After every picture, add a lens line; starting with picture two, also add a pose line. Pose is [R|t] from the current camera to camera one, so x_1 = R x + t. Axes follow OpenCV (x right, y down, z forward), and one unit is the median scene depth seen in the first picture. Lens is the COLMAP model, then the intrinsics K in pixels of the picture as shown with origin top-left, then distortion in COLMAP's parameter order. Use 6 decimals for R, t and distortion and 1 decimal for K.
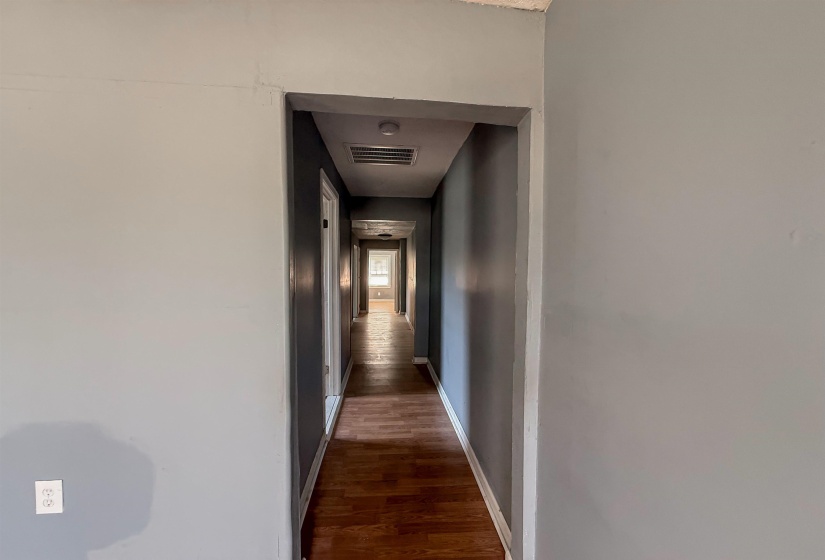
lens RADIAL K [[327.8, 0, 408.5], [0, 327.8, 285.2], [0, 0, 1]] dist [-0.000127, 0.000201]
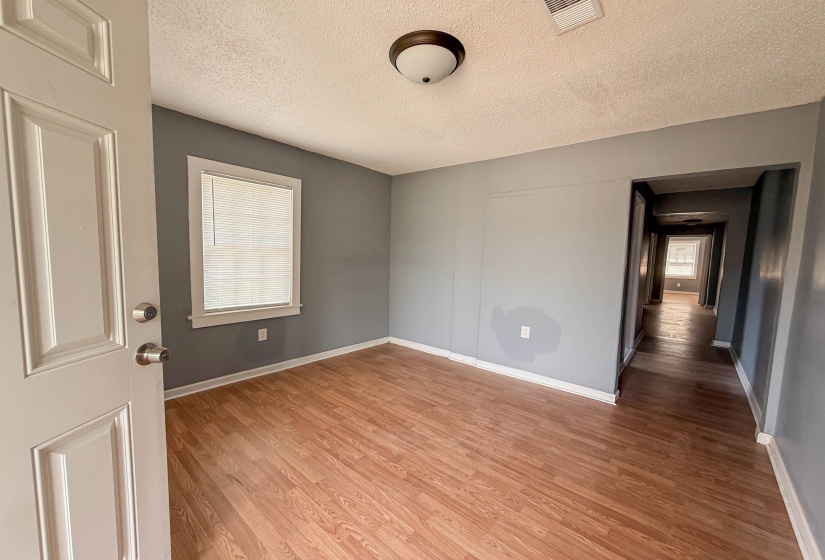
lens RADIAL K [[327.8, 0, 408.5], [0, 327.8, 285.2], [0, 0, 1]] dist [-0.000127, 0.000201]
pose [[0.707690, 0.079808, -0.702001, 0.039881], [-0.049602, 0.996760, 0.063314, 0.018063], [0.704780, -0.009987, 0.709356, -0.366586]]
